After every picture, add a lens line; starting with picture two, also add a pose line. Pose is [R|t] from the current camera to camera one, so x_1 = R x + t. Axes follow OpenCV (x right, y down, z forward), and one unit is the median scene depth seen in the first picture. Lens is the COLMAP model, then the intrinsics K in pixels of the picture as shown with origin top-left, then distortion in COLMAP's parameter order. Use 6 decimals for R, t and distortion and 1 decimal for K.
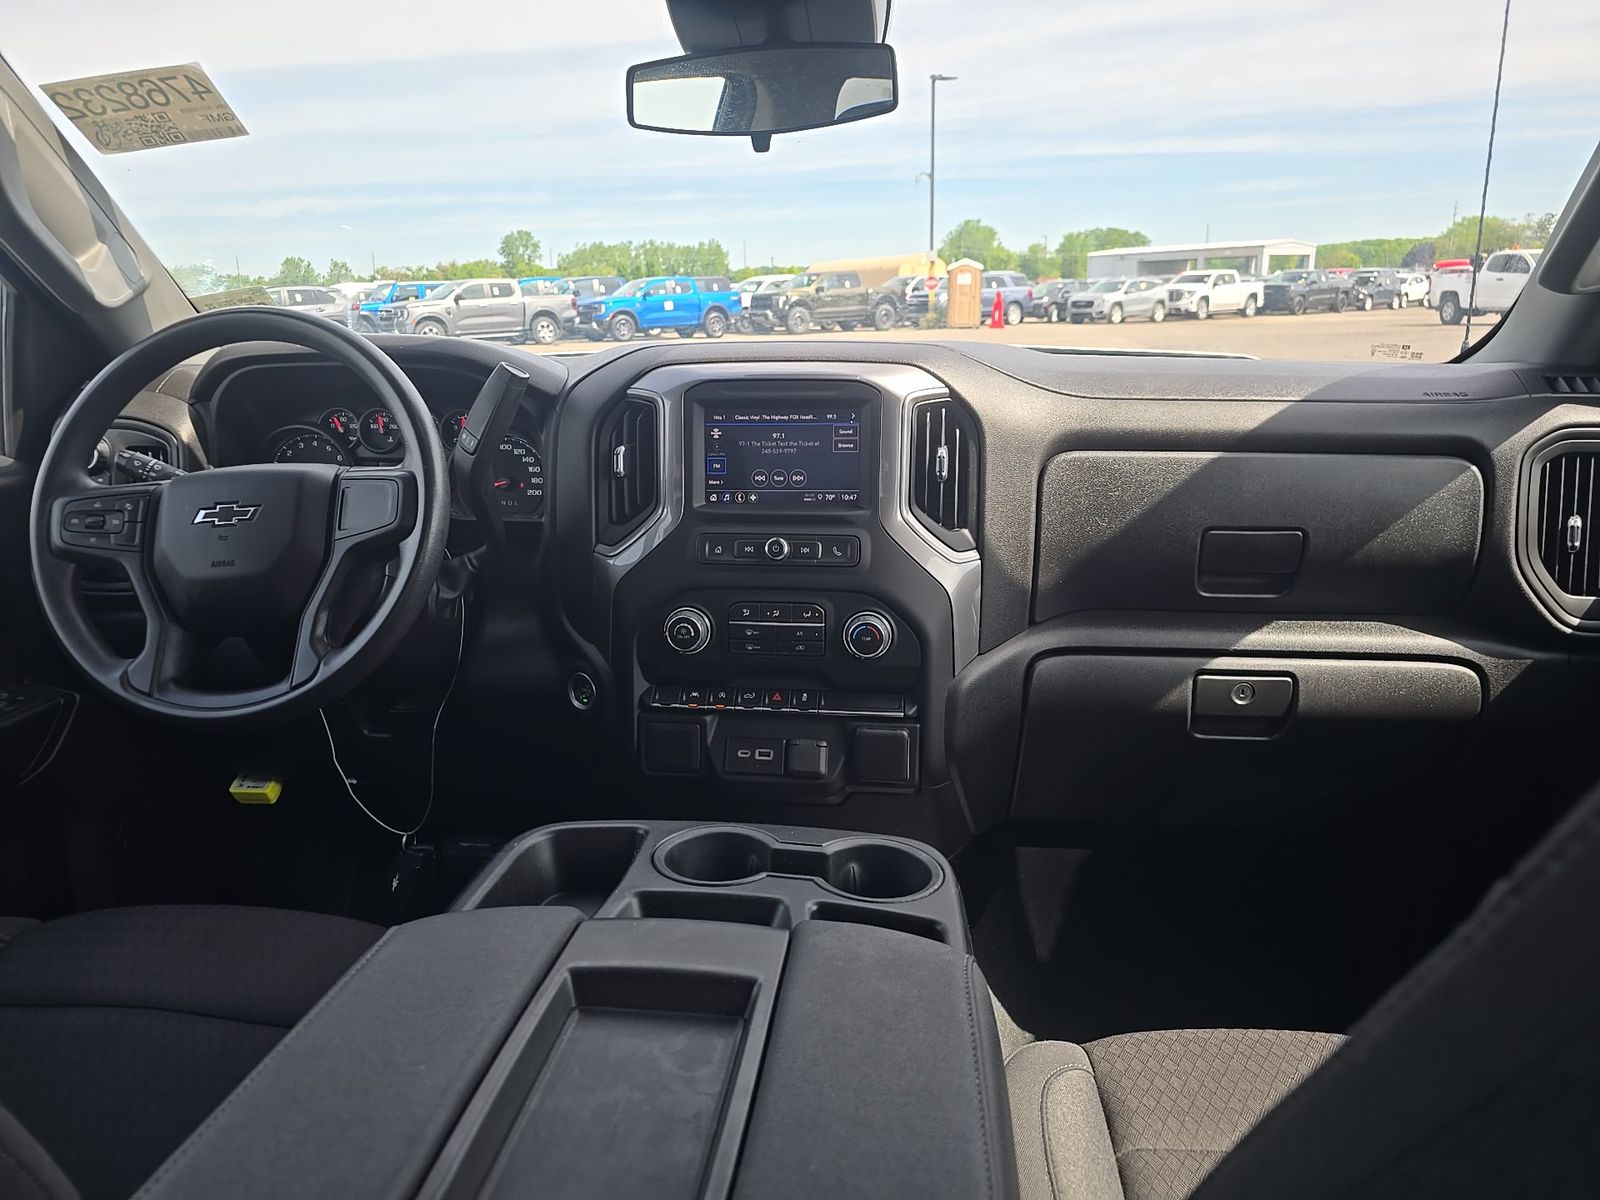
lens RADIAL K [[1087.4, 0, 802.6], [0, 1087.4, 596.2], [0, 0, 1]] dist [0.000007, 0.001420]
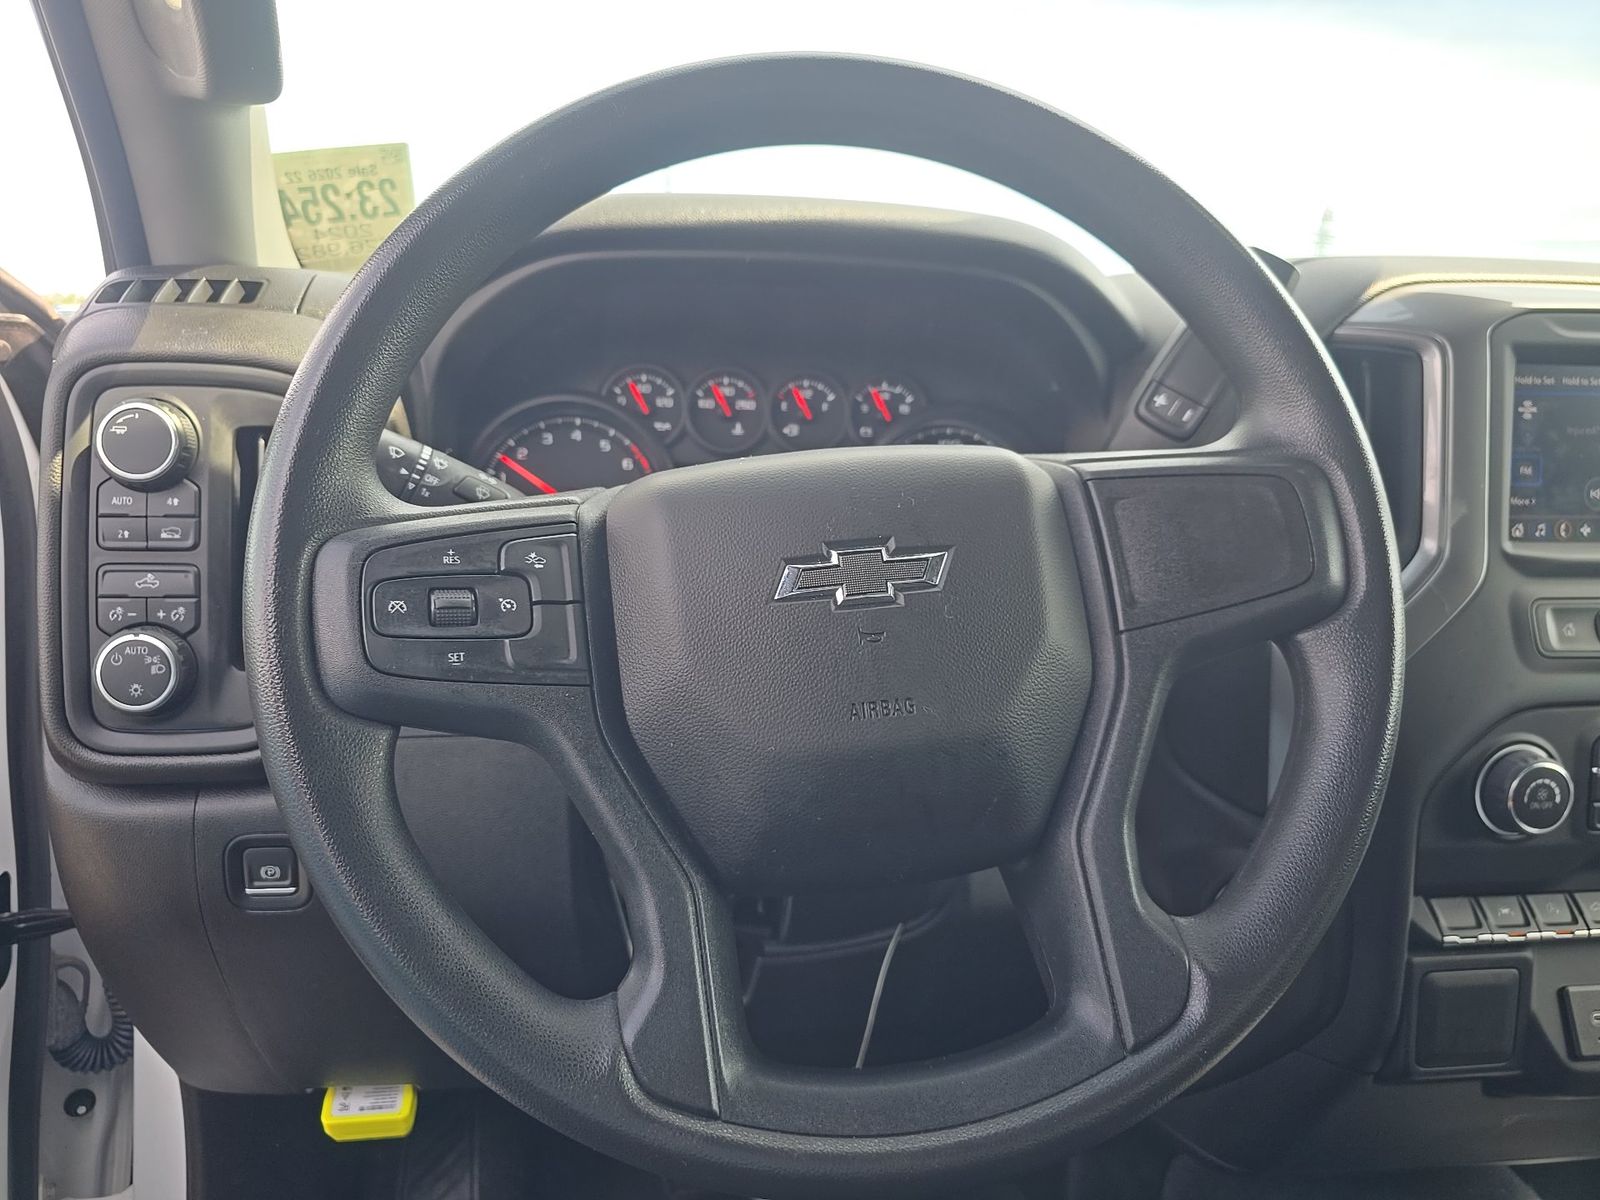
lens RADIAL K [[1087.4, 0, 794.1], [0, 1087.4, 606.3], [0, 0, 1]] dist [0.000007, 0.001420]
pose [[0.966472, -0.024559, 0.255596, -0.490453], [0.034698, 0.998776, -0.035236, -0.040242], [-0.254418, 0.042923, 0.966141, 0.496774]]
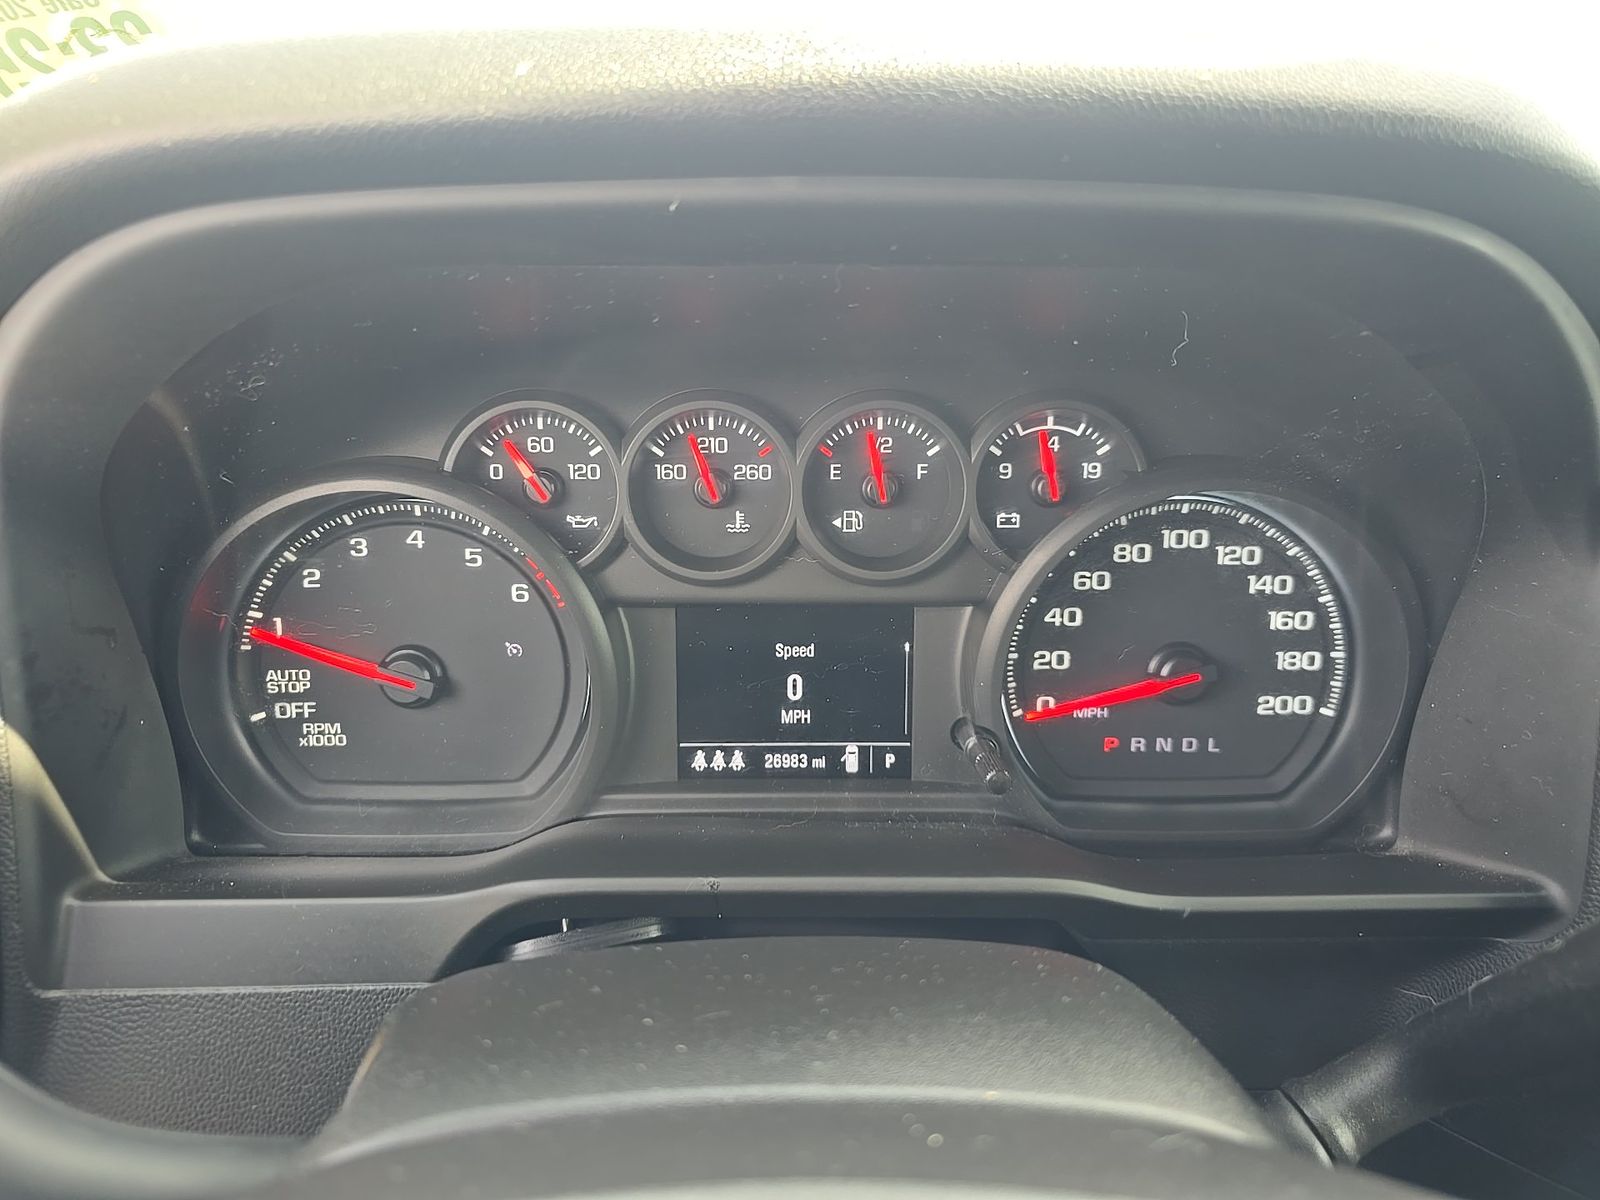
lens RADIAL K [[1087.4, 0, 800.2], [0, 1087.4, 598.6], [0, 0, 1]] dist [0.000007, 0.001420]
pose [[0.993070, -0.039156, 0.110813, -0.395134], [0.028551, 0.994999, 0.095717, -0.150841], [-0.114006, -0.091890, 0.989221, 0.751394]]
